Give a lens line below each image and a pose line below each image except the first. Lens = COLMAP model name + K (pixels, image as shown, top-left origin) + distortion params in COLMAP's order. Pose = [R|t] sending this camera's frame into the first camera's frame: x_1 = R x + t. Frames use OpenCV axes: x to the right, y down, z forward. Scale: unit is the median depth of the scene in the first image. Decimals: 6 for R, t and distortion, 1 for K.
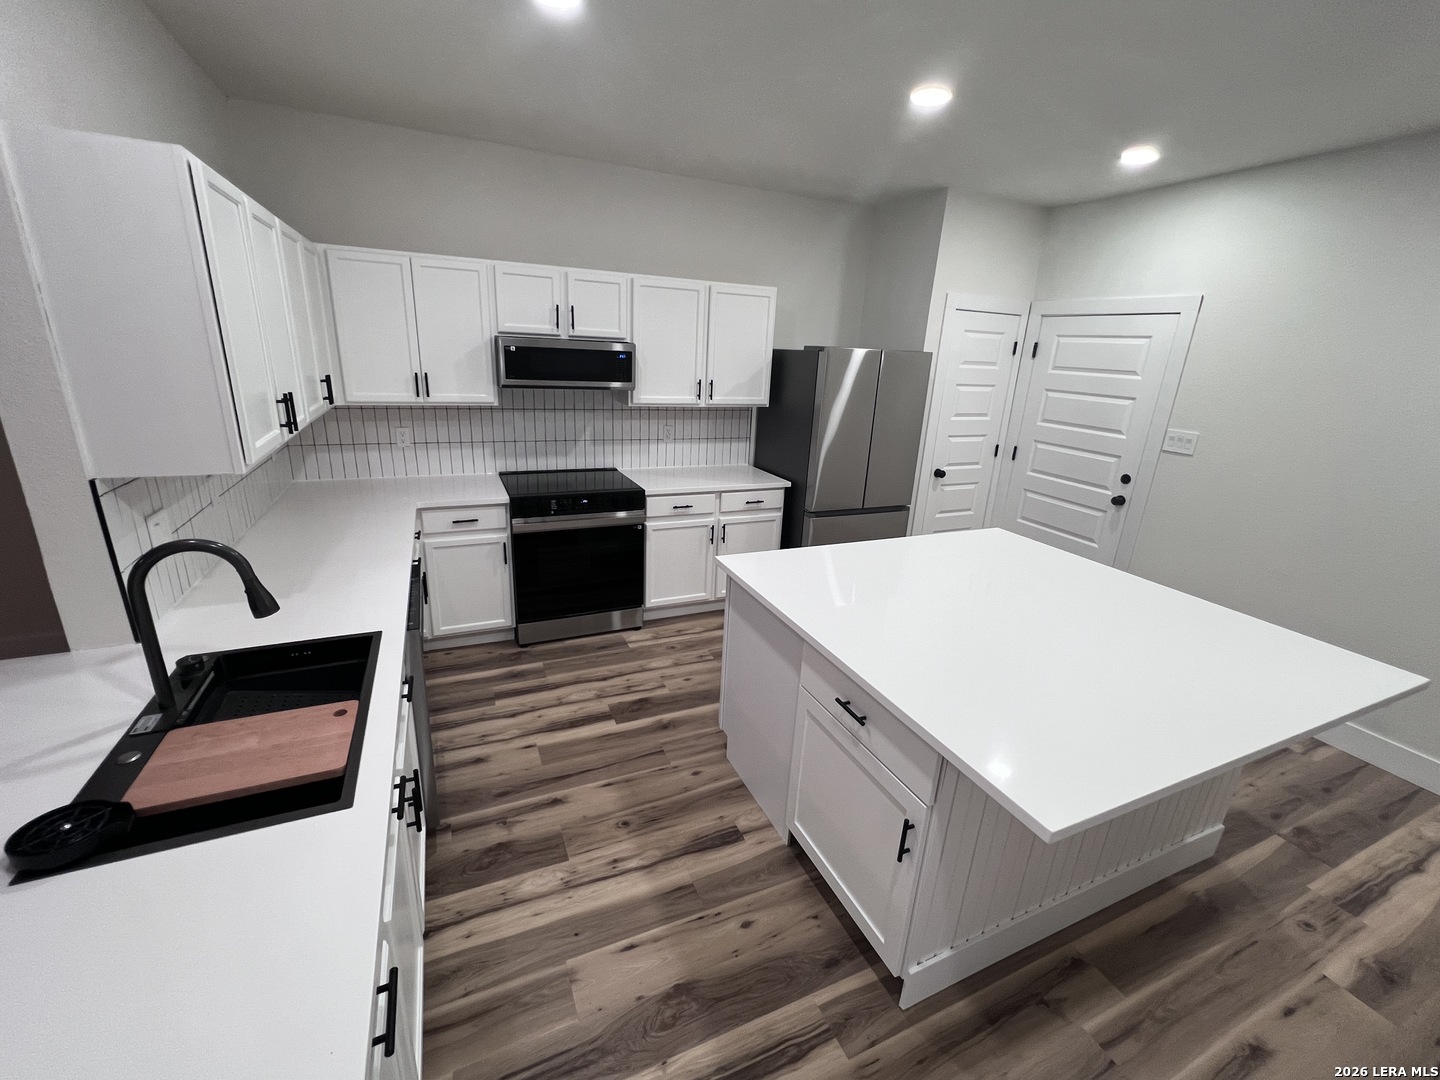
lens RADIAL K [[593.6, 0, 721.5], [0, 593.6, 534.9], [0, 0, 1]] dist [-0.004761, 0.000368]
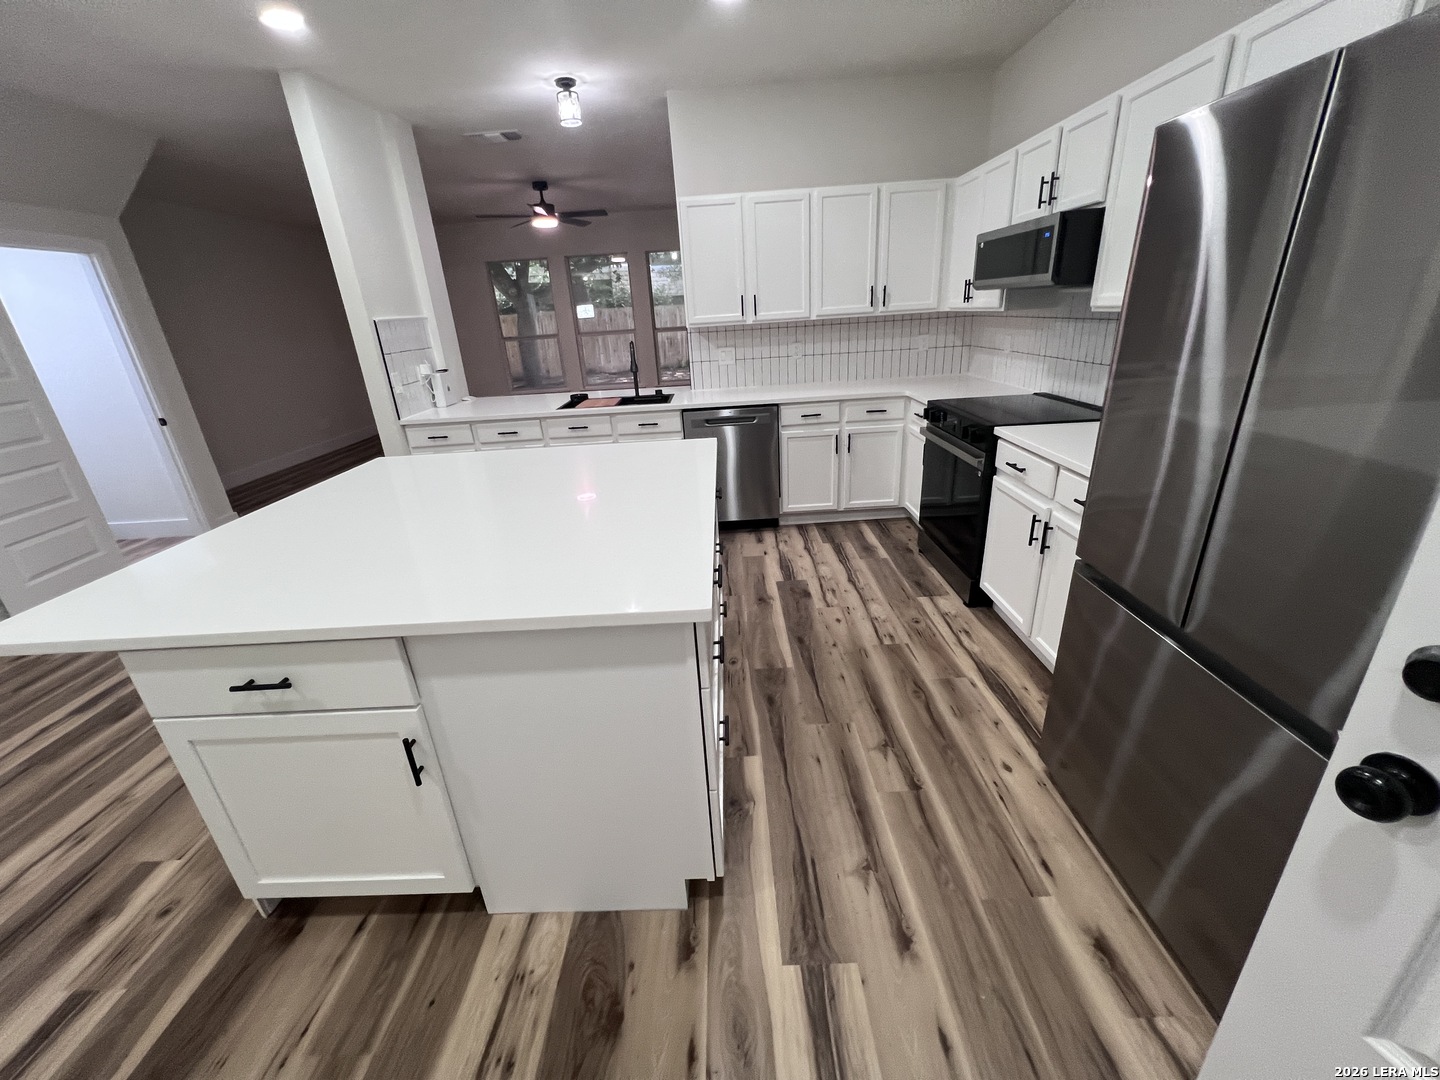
lens RADIAL K [[579.1, 0, 706.9], [0, 579.1, 533.0], [0, 0, 1]] dist [-0.000792, 0.000785]
pose [[-0.426469, 0.302468, -0.852430, 0.806089], [-0.236332, 0.872429, 0.427801, -0.218929], [0.873081, 0.383901, -0.300581, 1.141588]]
